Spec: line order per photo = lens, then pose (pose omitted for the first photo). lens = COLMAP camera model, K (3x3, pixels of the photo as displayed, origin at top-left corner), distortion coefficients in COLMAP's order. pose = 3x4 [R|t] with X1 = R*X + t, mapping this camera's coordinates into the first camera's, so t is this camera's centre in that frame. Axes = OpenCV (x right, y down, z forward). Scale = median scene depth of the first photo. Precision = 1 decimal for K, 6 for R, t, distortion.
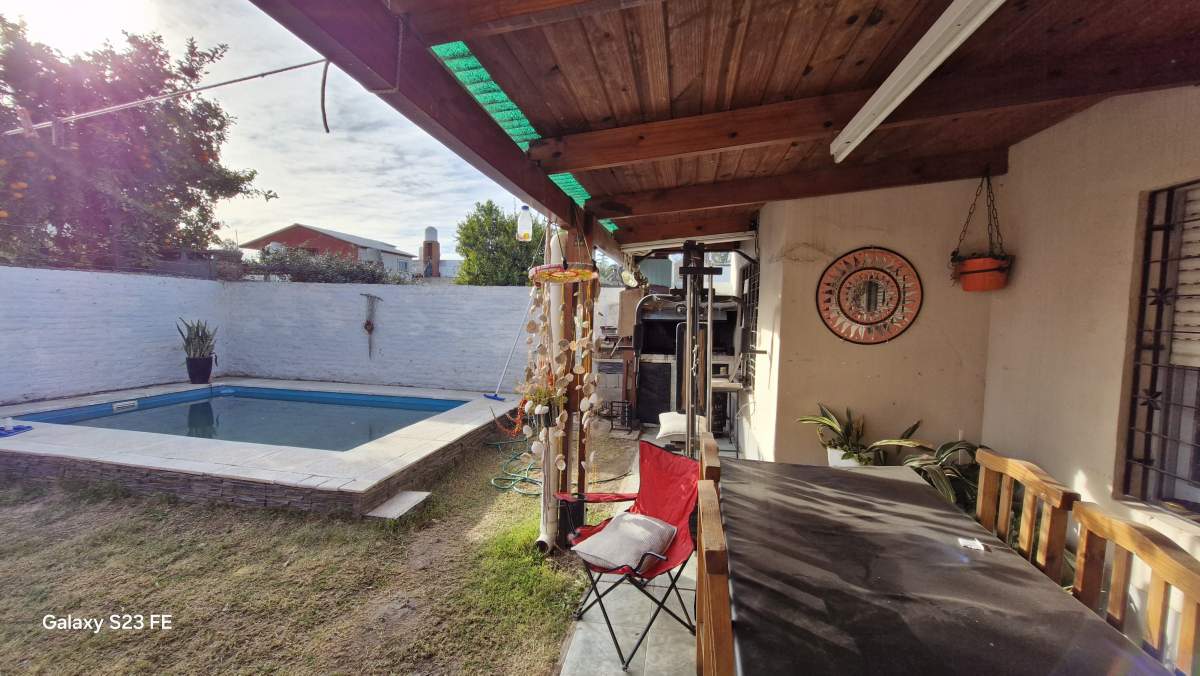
lens RADIAL K [[470.2, 0, 599.9], [0, 470.2, 336.2], [0, 0, 1]] dist [0.001668, -0.001780]
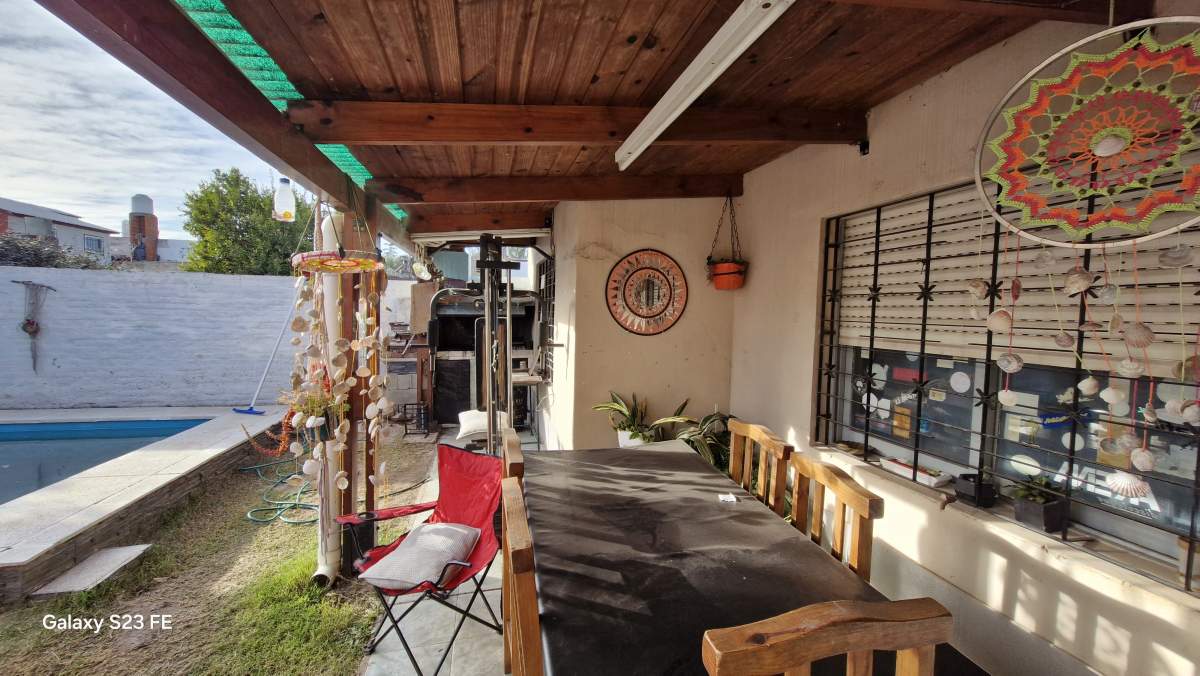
lens RADIAL K [[470.2, 0, 600.5], [0, 470.2, 337.2], [0, 0, 1]] dist [0.001668, -0.001780]
pose [[0.911949, -0.026161, 0.409470, 0.001582], [0.020831, 0.999630, 0.017474, -0.000396], [-0.409775, -0.007406, 0.912156, 0.011458]]
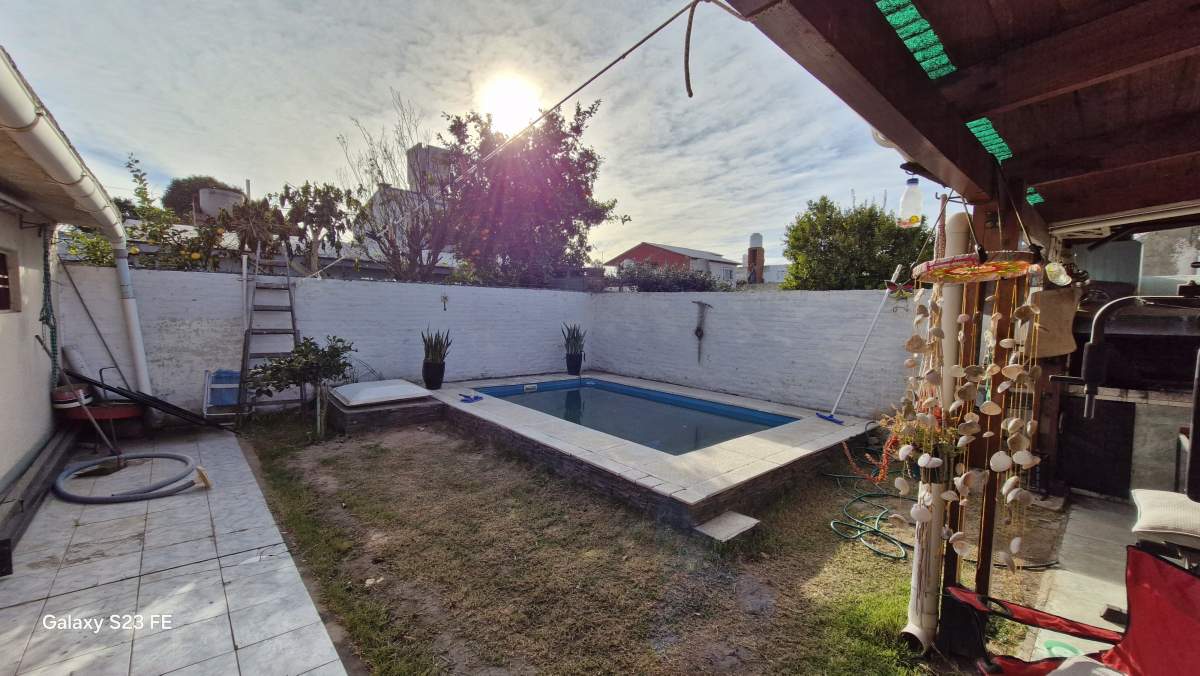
lens RADIAL K [[470.2, 0, 601.4], [0, 470.2, 338.6], [0, 0, 1]] dist [0.001668, -0.001780]
pose [[0.793503, 0.032501, -0.607698, -0.068561], [-0.037080, 0.999300, 0.005027, -0.011085], [0.607435, 0.018544, 0.794153, 0.098878]]
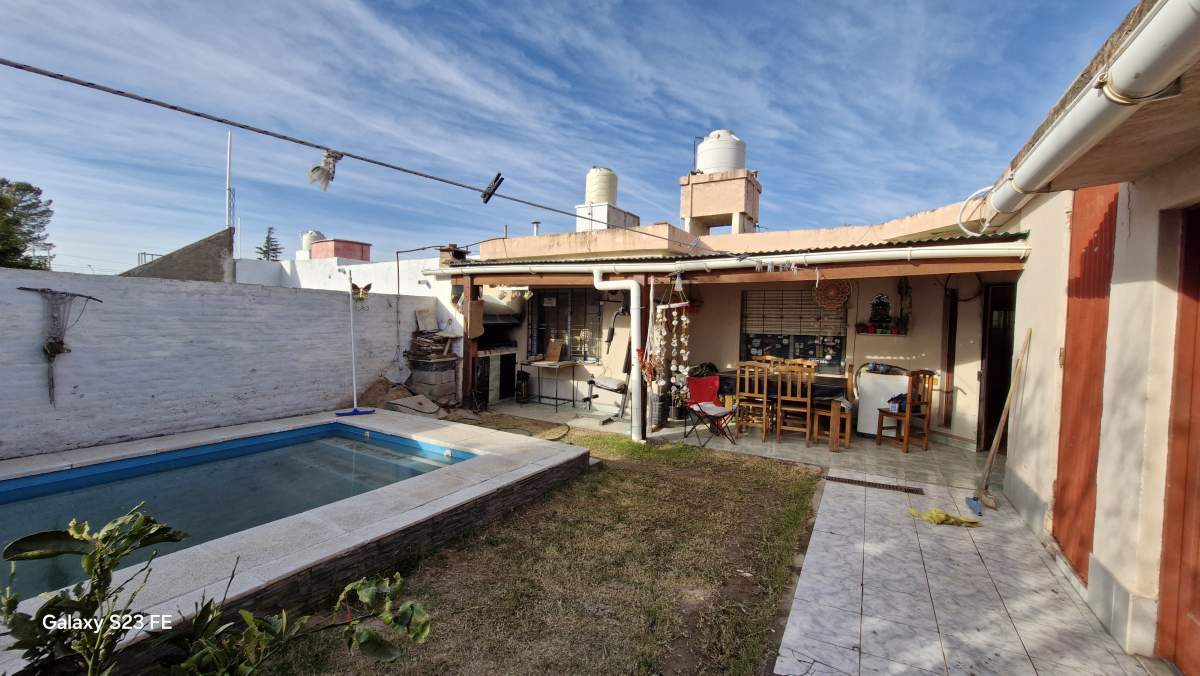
lens RADIAL K [[470.2, 0, 601.6], [0, 470.2, 336.0], [0, 0, 1]] dist [0.001668, -0.001780]
pose [[0.335178, -0.048888, 0.940885, -1.778946], [0.038163, 0.998538, 0.038288, -0.069449], [-0.941381, 0.023073, 0.336554, 0.459211]]
